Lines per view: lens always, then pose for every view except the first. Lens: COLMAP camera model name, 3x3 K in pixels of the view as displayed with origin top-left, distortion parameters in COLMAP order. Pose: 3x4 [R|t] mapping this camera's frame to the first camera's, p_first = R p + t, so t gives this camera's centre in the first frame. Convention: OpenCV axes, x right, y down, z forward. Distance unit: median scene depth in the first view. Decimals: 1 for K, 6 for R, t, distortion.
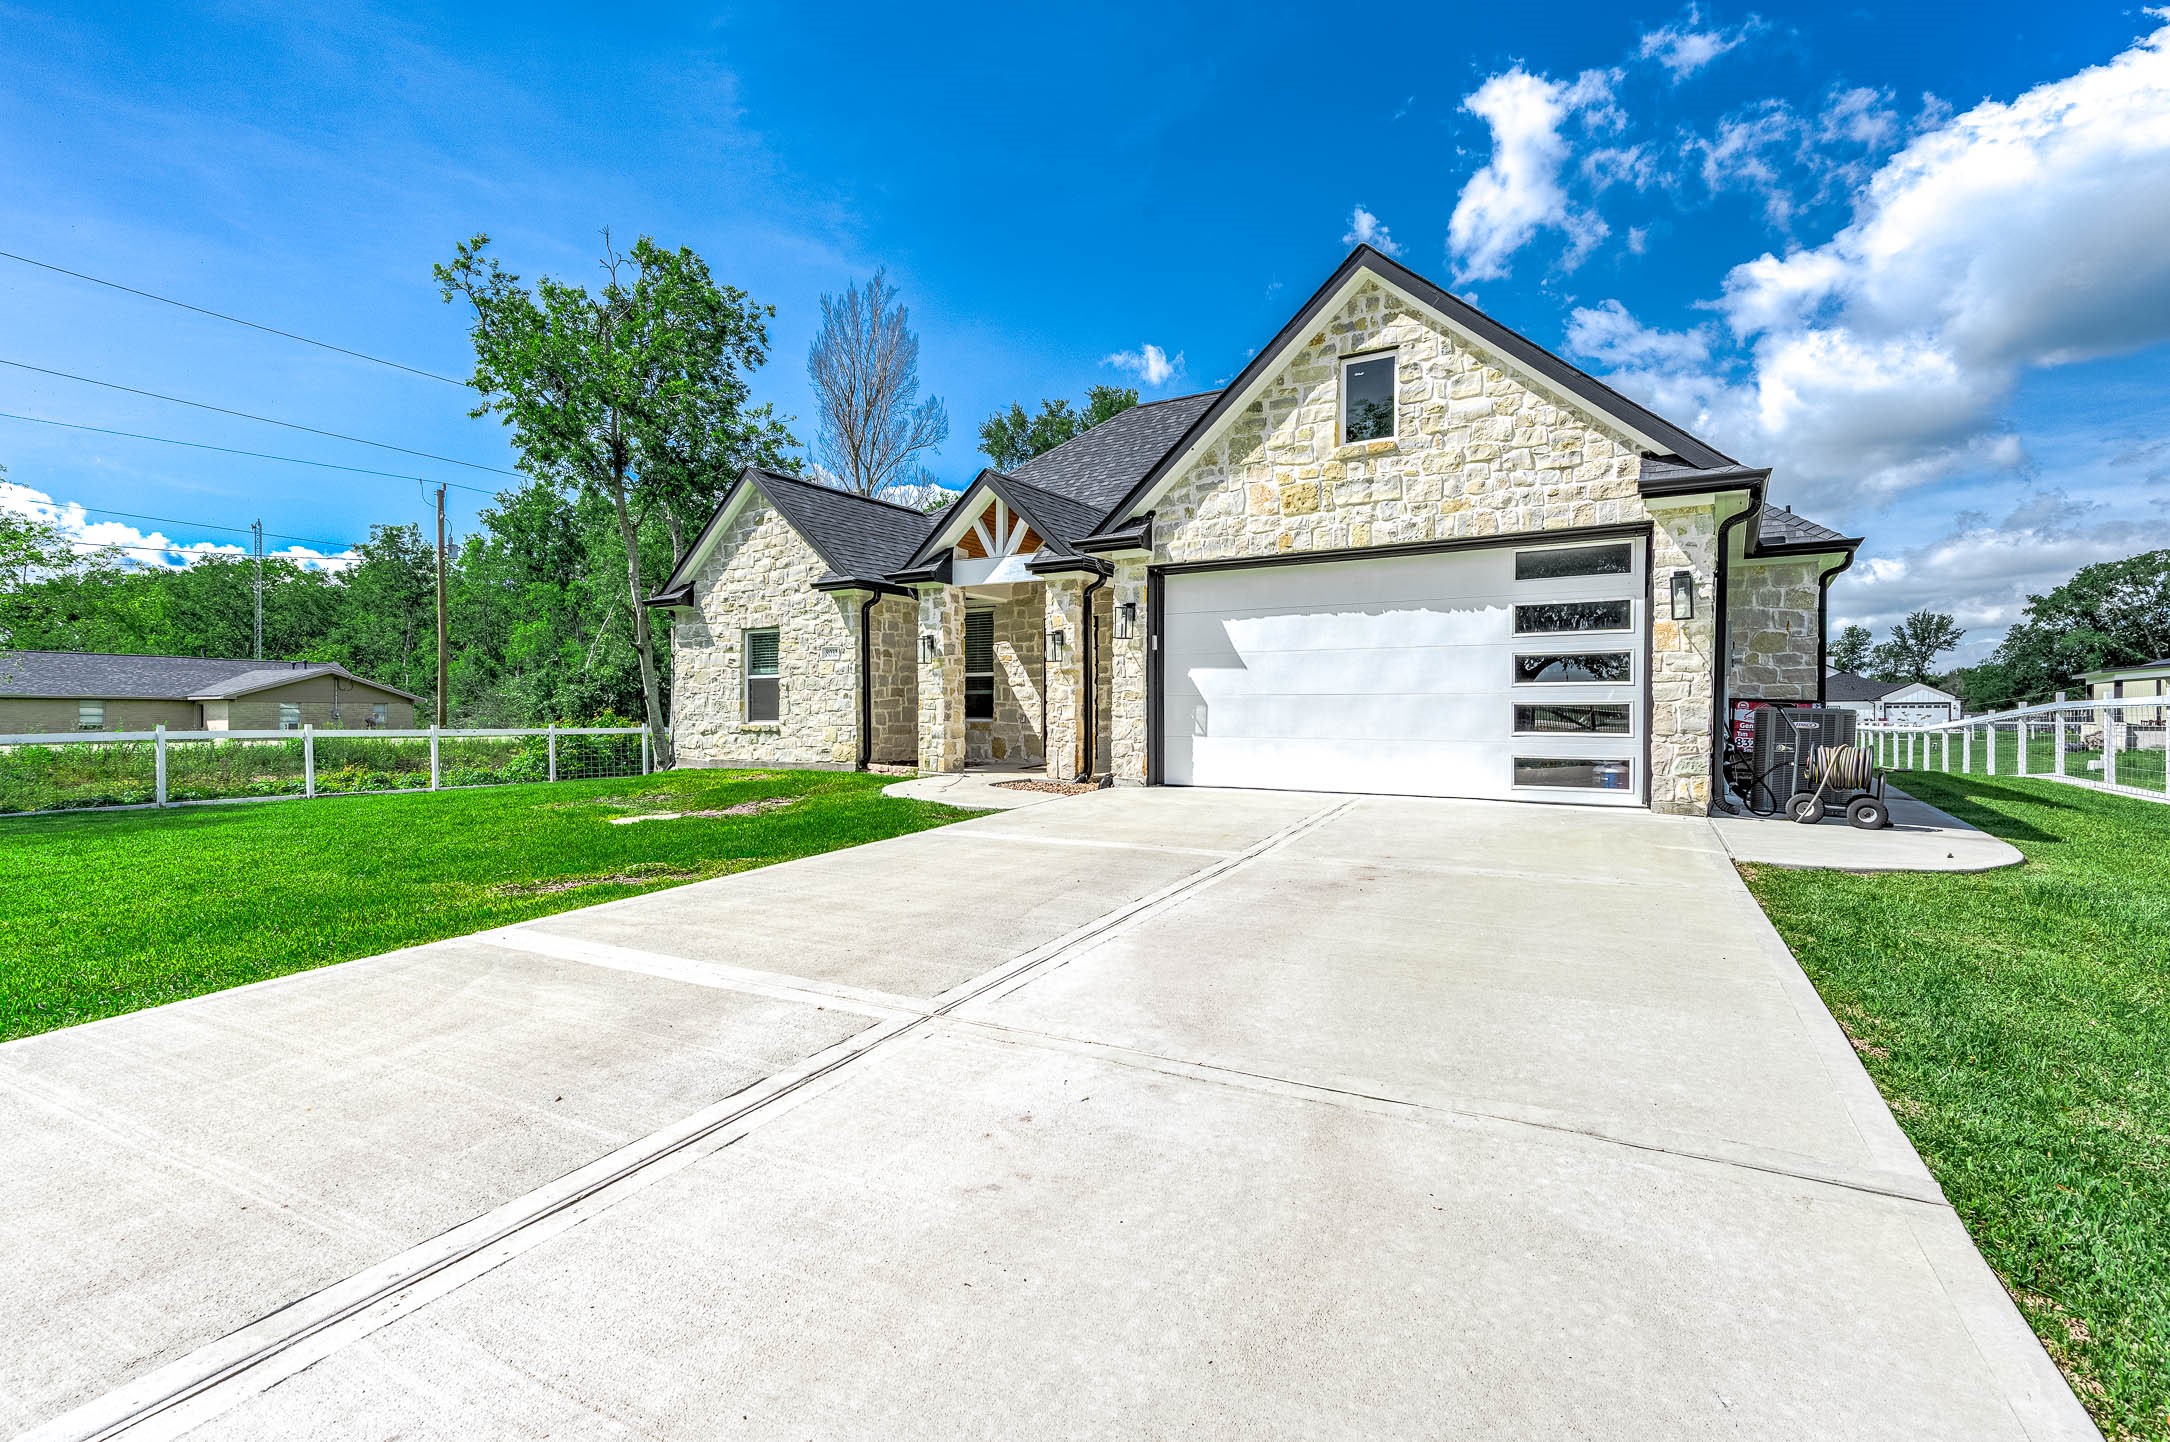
lens RADIAL K [[1038.6, 0, 1059.3], [0, 1038.6, 724.7], [0, 0, 1]] dist [0.010125, 0.000133]
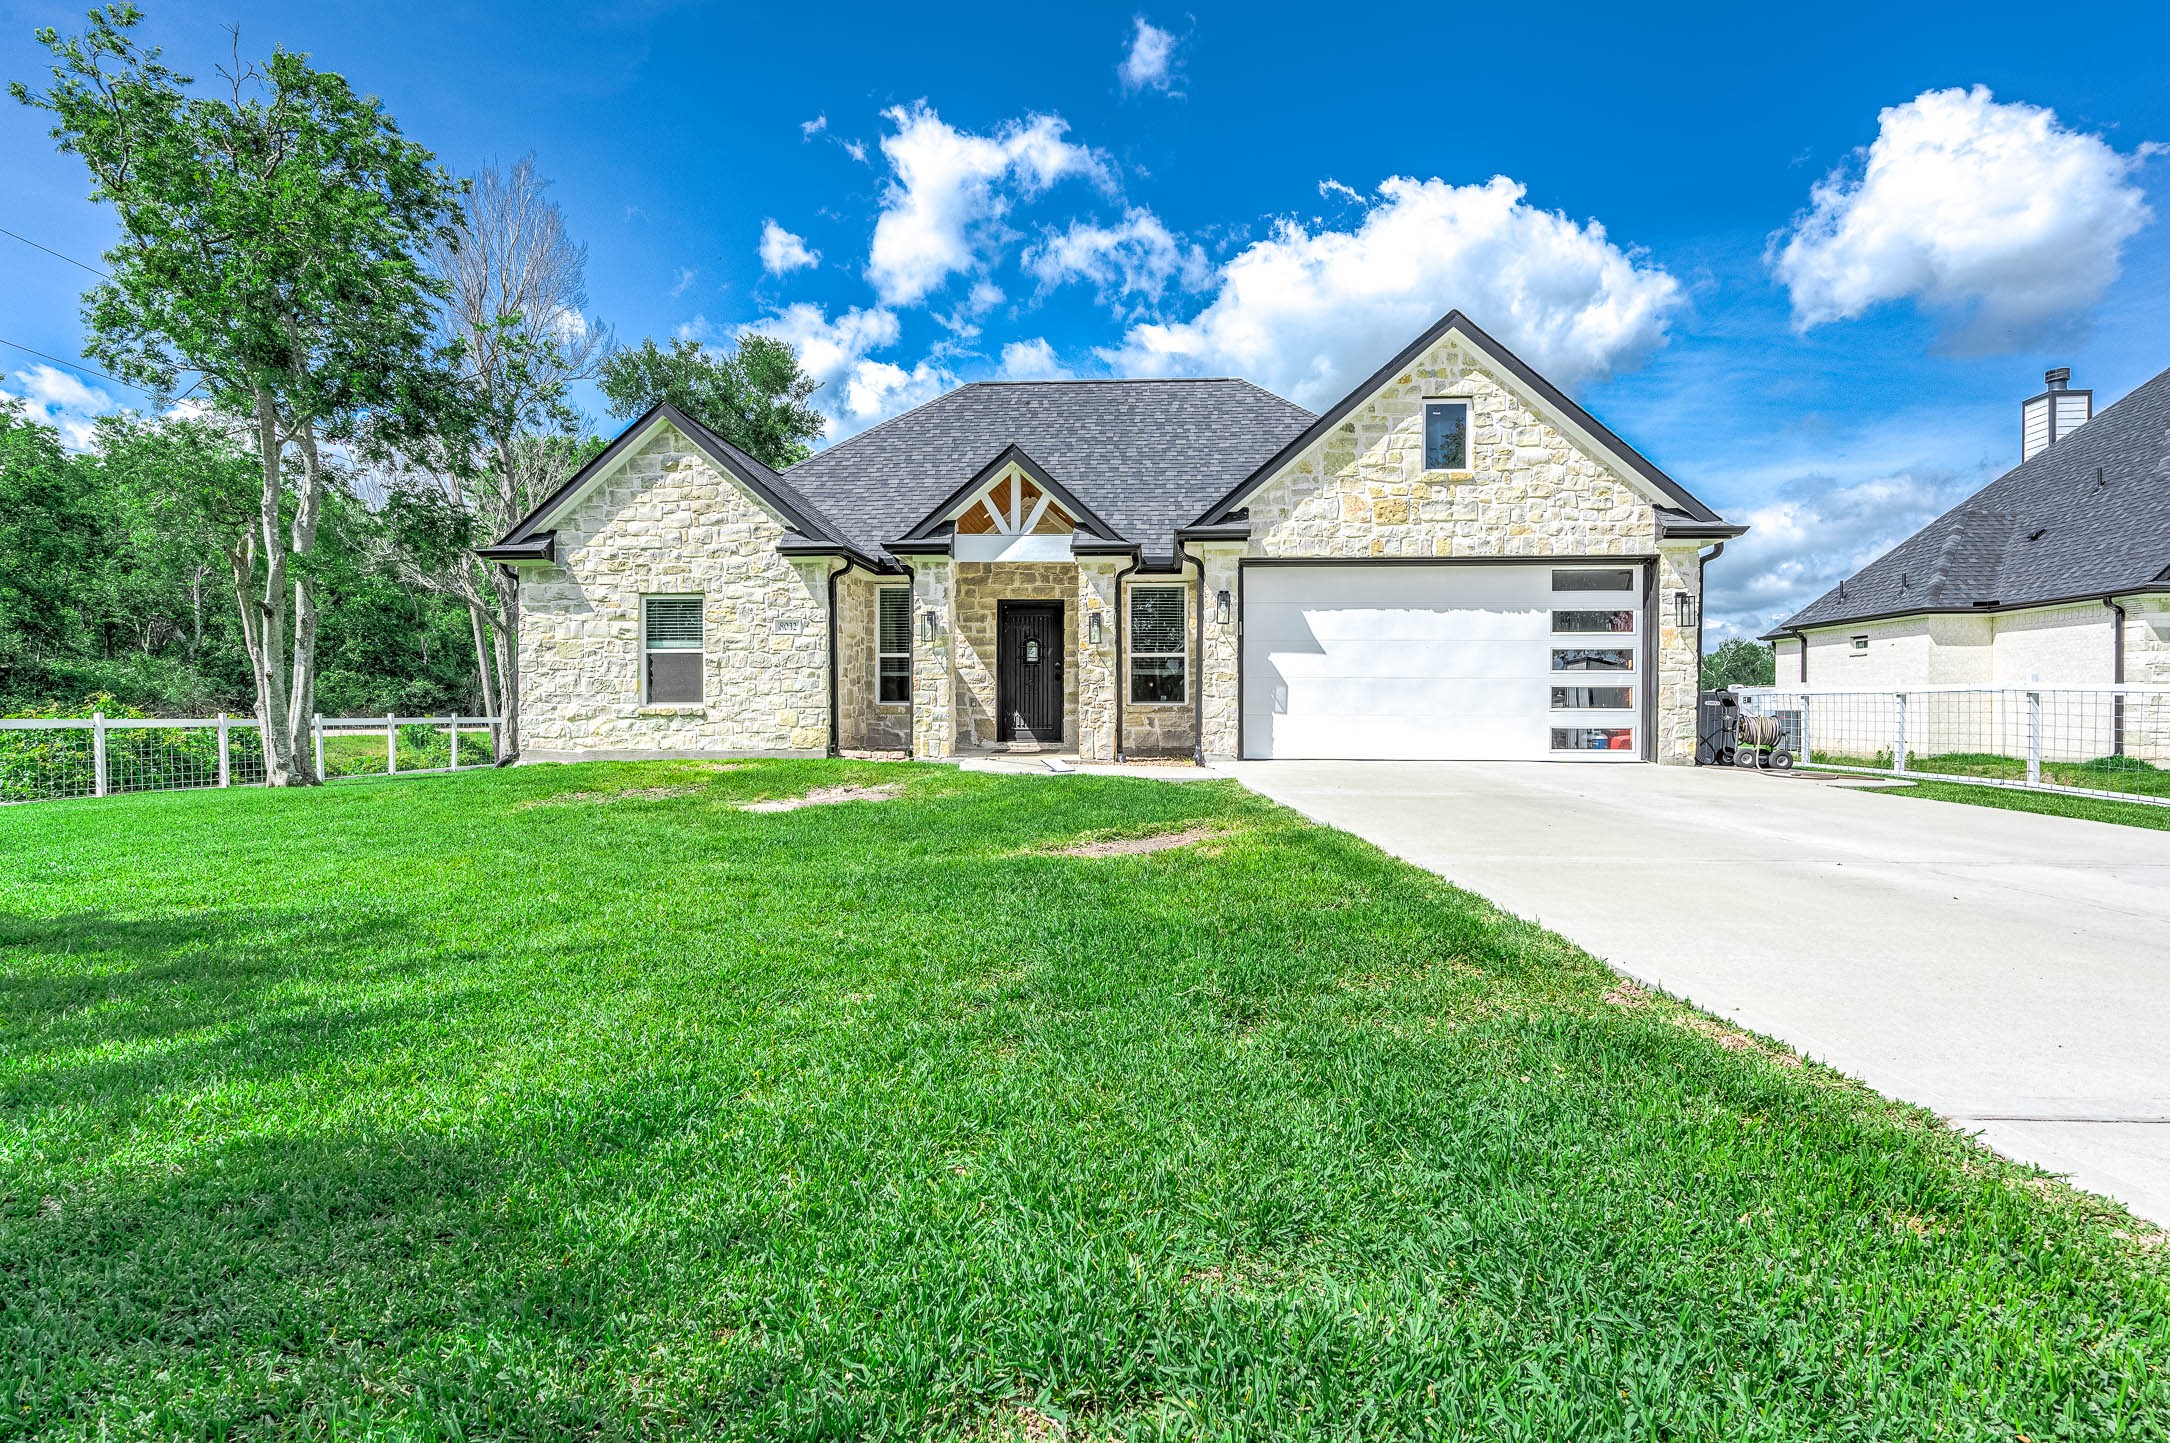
lens RADIAL K [[1145.4, 0, 1098.2], [0, 1145.4, 724.5], [0, 0, 1]] dist [0.005364, 0.000237]
pose [[0.872514, -0.003522, 0.488576, -0.650186], [0.003468, 0.999993, 0.001016, 0.020483], [-0.488577, 0.000808, 0.872521, 0.026400]]
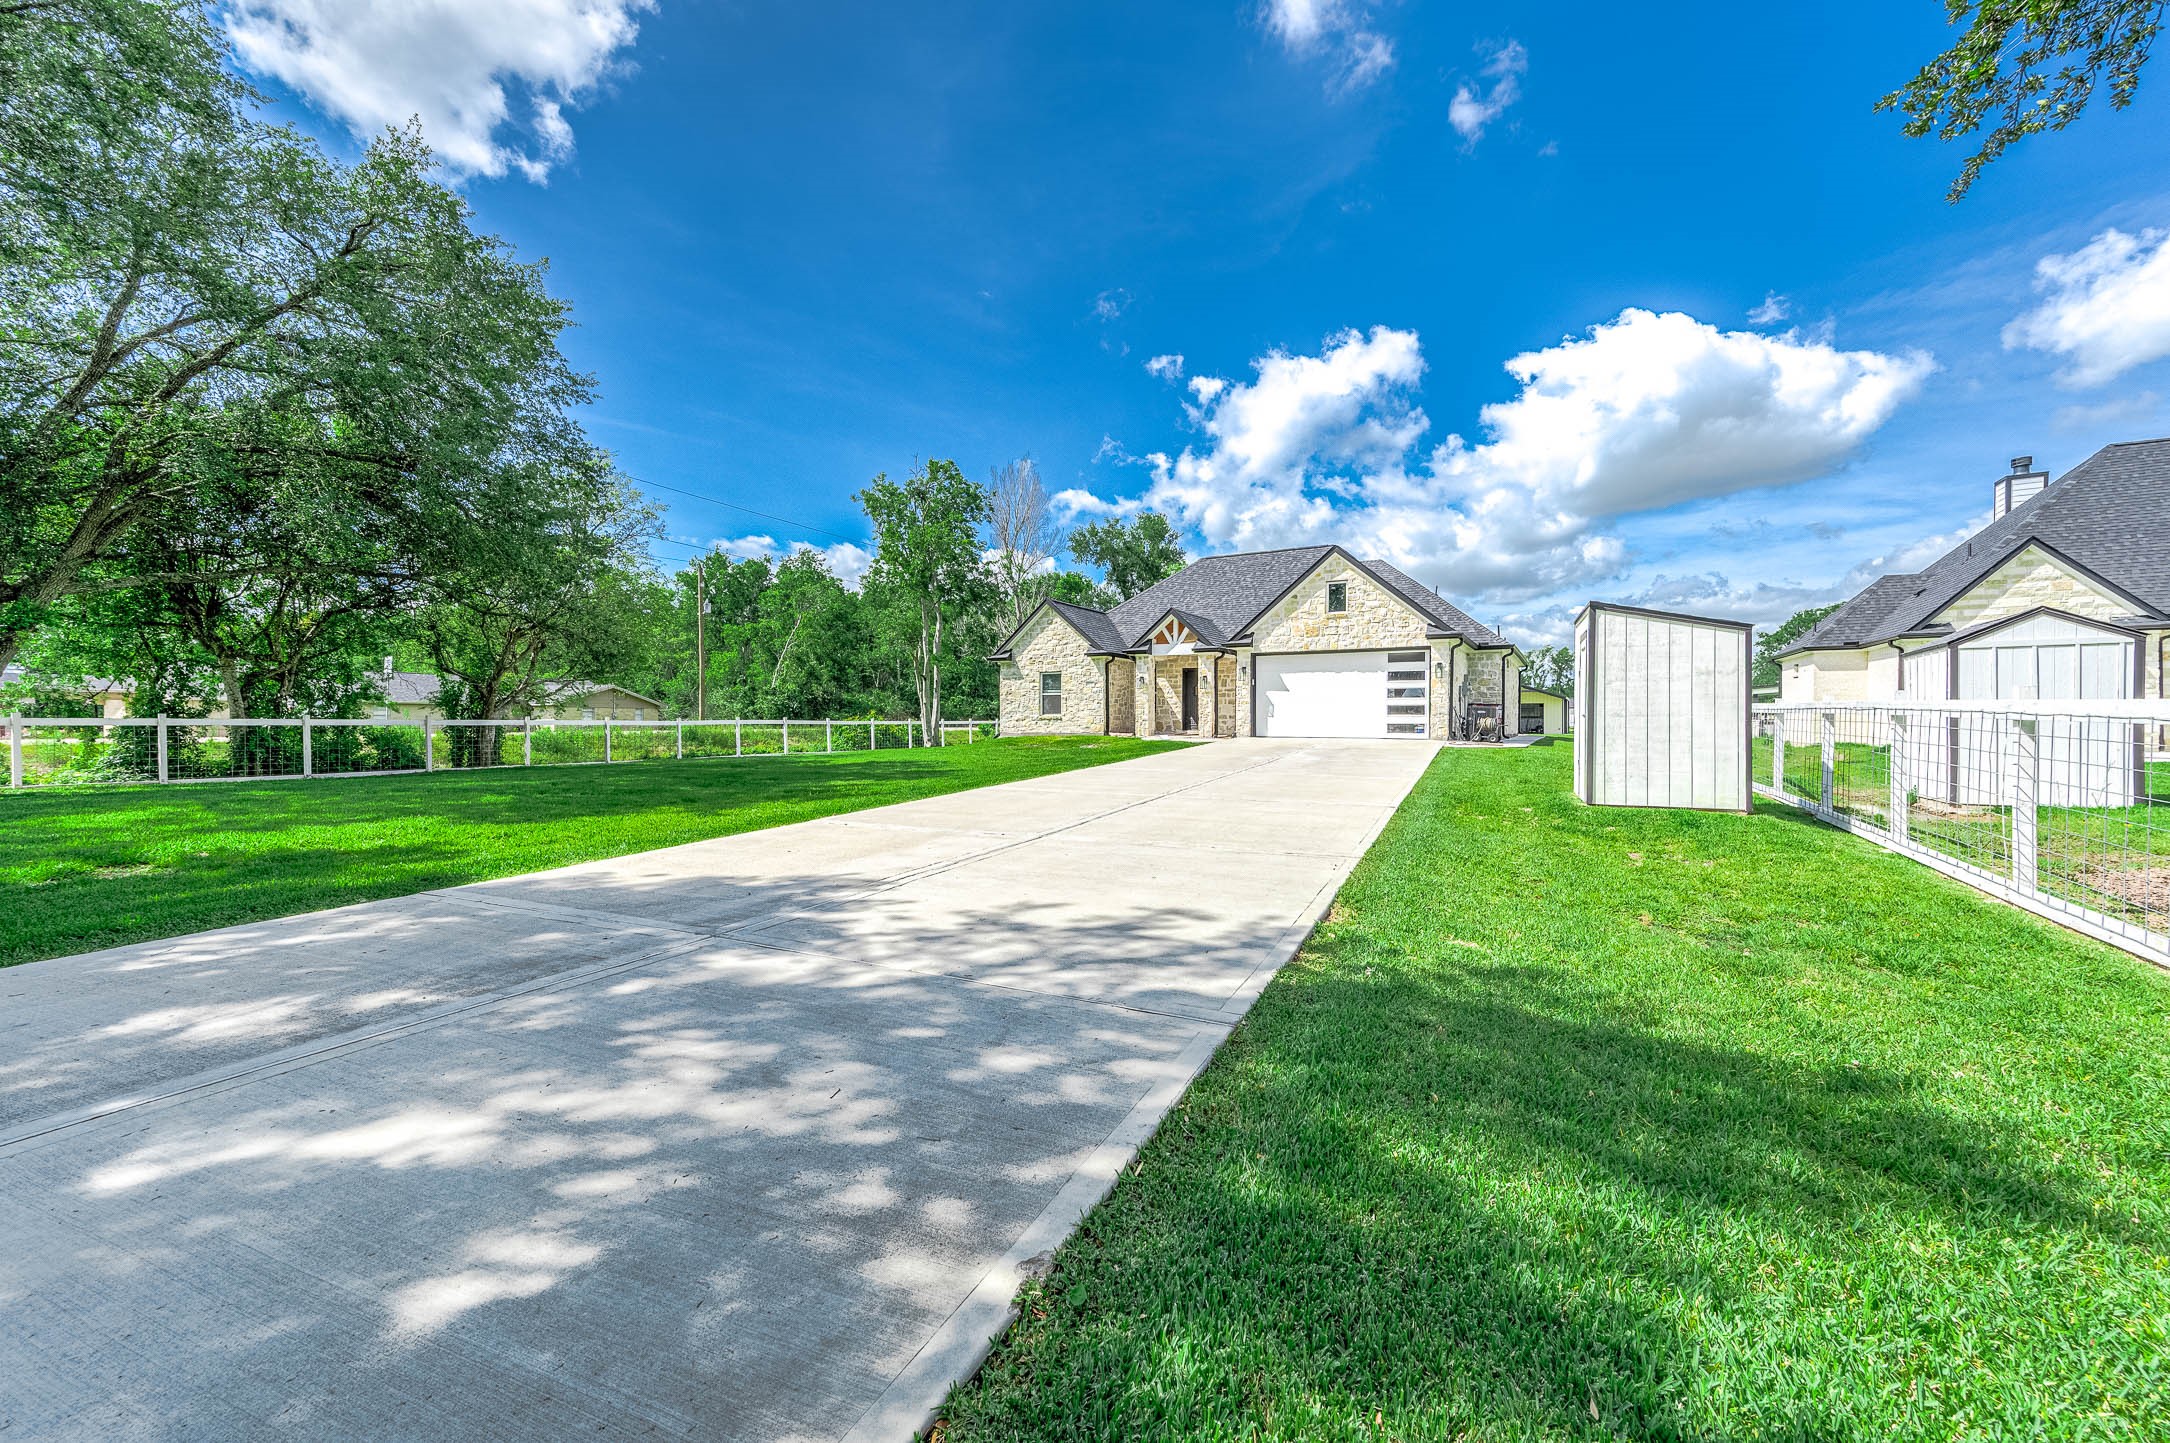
lens RADIAL K [[859.2, 0, 1065.7], [0, 859.2, 726.3], [0, 0, 1]] dist [0.026303, 0.000777]
pose [[0.999168, 0.000062, 0.040780, -0.486015], [0.000023, 0.999998, -0.002092, 0.037997], [-0.040780, 0.002091, 0.999166, -1.190622]]
